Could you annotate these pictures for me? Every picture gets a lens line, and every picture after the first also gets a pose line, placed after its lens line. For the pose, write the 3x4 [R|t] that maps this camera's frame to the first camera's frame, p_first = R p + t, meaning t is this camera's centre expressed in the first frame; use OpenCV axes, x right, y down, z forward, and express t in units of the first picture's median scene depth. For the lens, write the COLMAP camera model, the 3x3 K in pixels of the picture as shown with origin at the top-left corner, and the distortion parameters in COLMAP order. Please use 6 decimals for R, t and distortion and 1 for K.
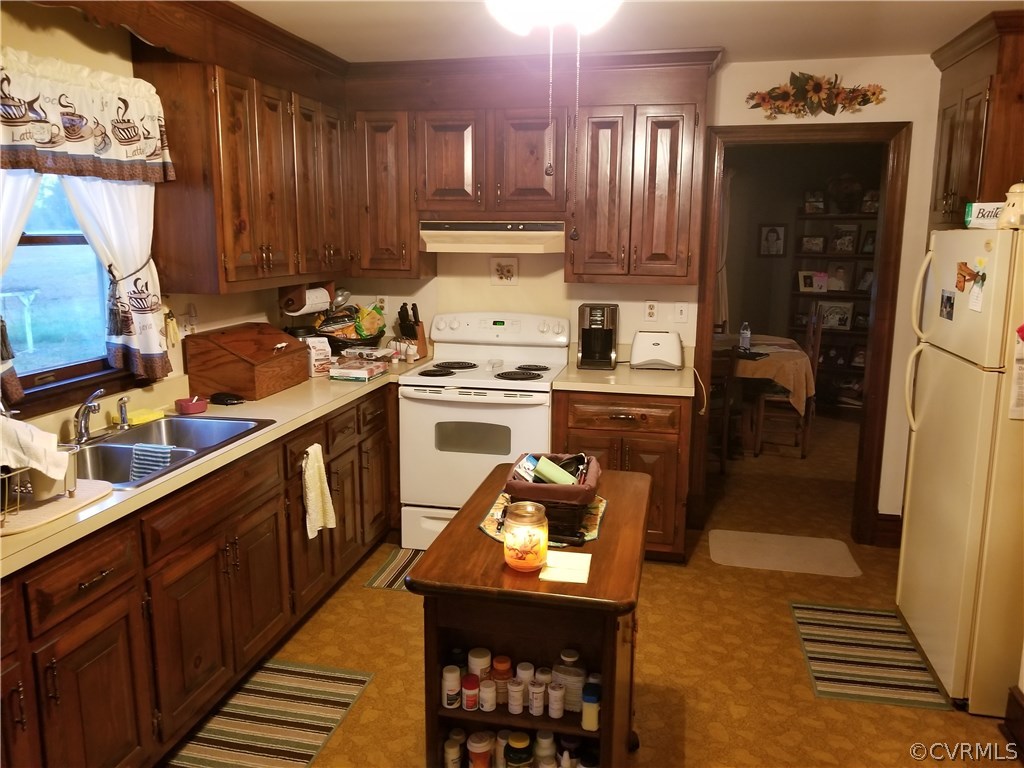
lens RADIAL K [[807.9, 0, 510.8], [0, 807.9, 385.2], [0, 0, 1]] dist [0.018703, -0.000469]
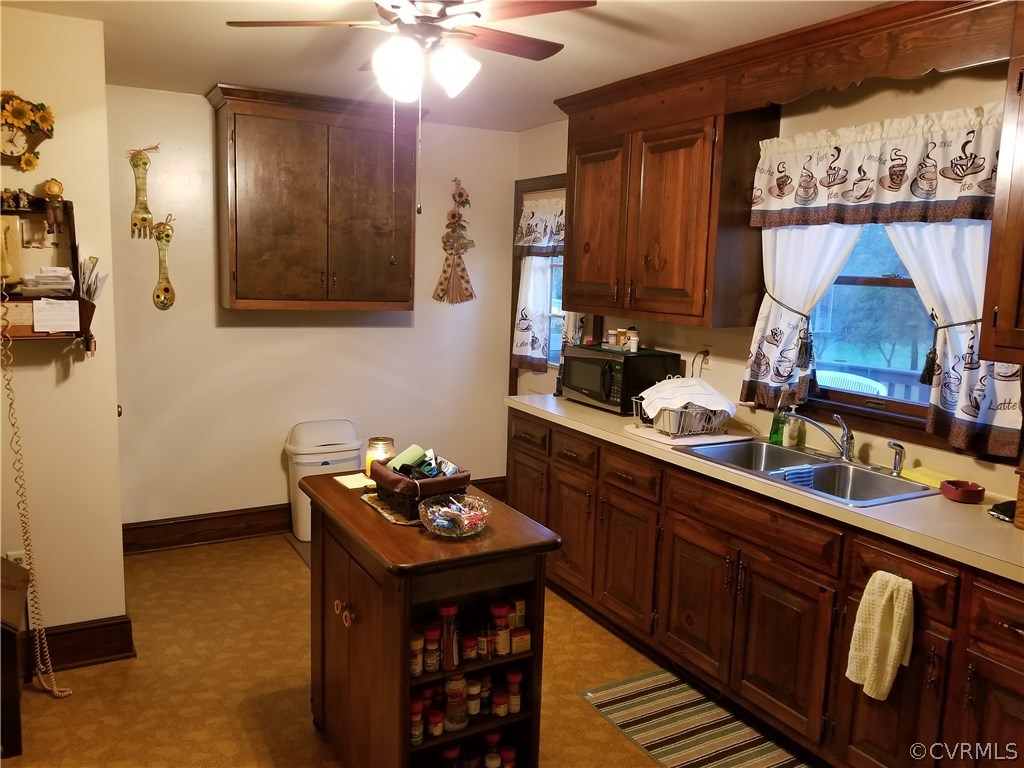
lens RADIAL K [[807.9, 0, 514.4], [0, 807.9, 377.3], [0, 0, 1]] dist [0.018703, -0.000469]
pose [[-0.753907, 0.067887, -0.653464, 0.538037], [-0.164957, 0.943224, 0.288302, -0.290949], [0.635935, 0.325147, -0.699904, 1.491012]]
